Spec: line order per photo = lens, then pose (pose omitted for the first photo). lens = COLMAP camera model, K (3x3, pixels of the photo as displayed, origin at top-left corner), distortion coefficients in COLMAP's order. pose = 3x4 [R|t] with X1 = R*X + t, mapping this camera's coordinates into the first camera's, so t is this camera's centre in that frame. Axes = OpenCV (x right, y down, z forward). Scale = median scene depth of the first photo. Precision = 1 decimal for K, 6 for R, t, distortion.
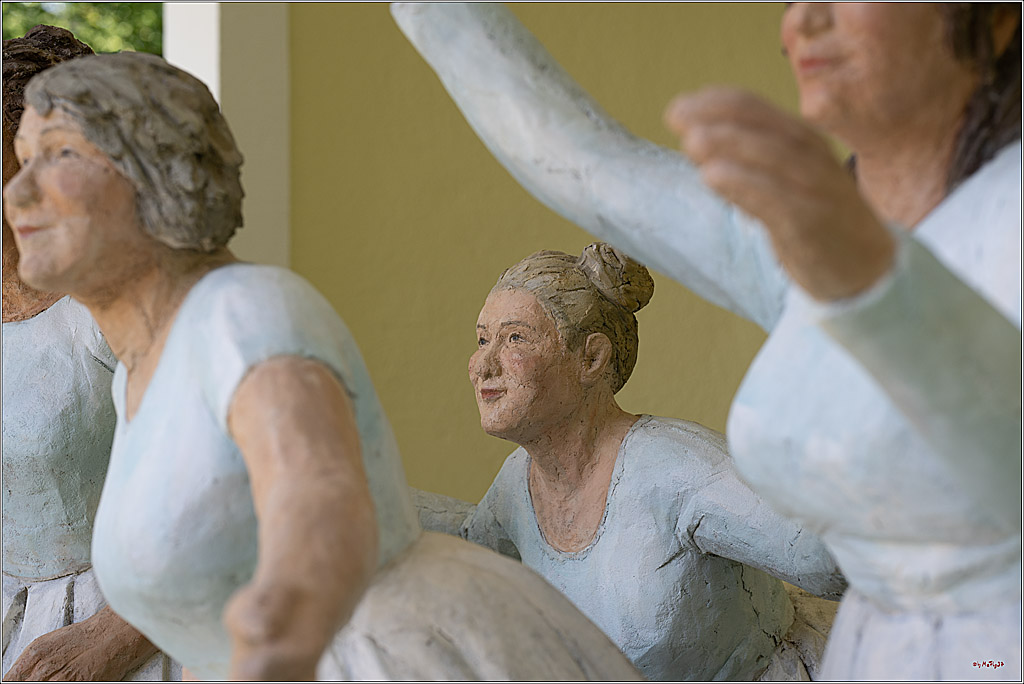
lens RADIAL K [[2456.0, 0, 512.0], [0, 2456.0, 342.0], [0, 0, 1]] dist [0.126589, 1.281714]
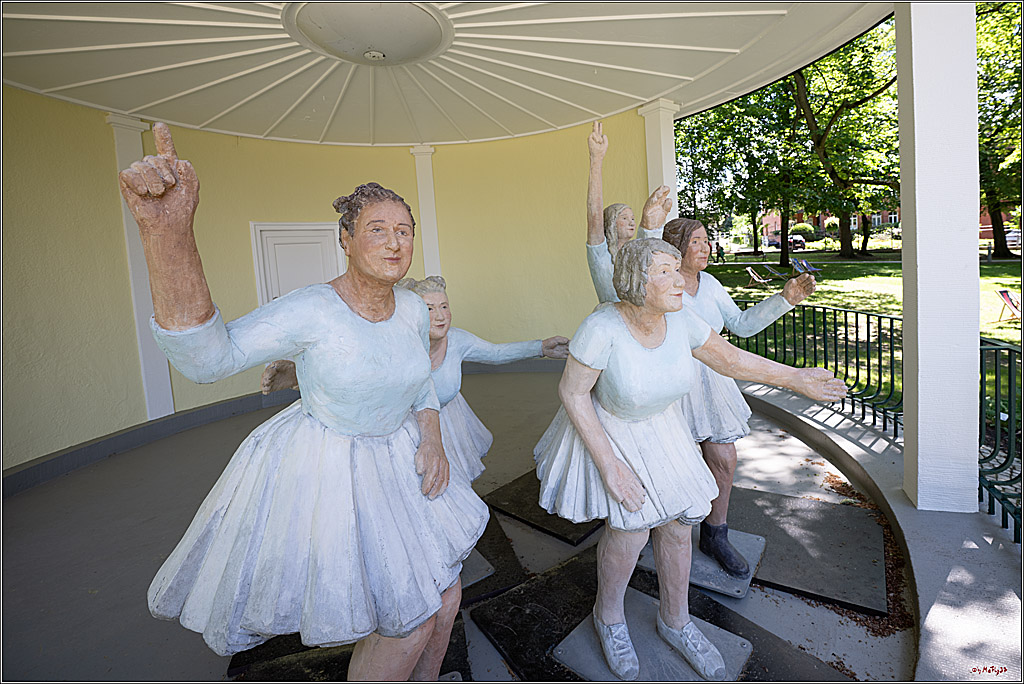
lens RADIAL K [[461.1, 0, 546.2], [0, 461.1, 294.1], [0, 0, 1]] dist [-0.022808, 0.000002]
pose [[0.067838, -0.061723, 0.995785, -0.796941], [-0.015009, 0.997908, 0.062877, -0.079636], [-0.997583, -0.019211, 0.066770, 1.122683]]
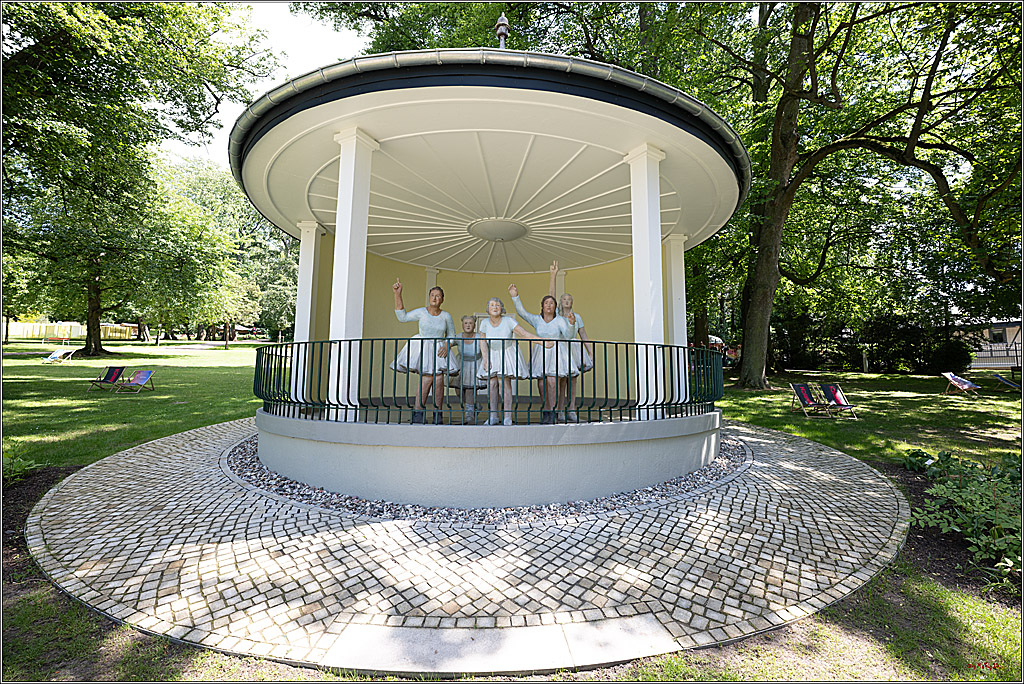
lens RADIAL K [[445.7, 0, 525.1], [0, 445.7, 314.1], [0, 0, 1]] dist [-0.023505, 0.000270]
pose [[0.613155, 0.130439, 0.779119, -1.831543], [-0.076108, 0.991440, -0.106089, 0.194999], [-0.786287, 0.005752, 0.617834, -0.496242]]
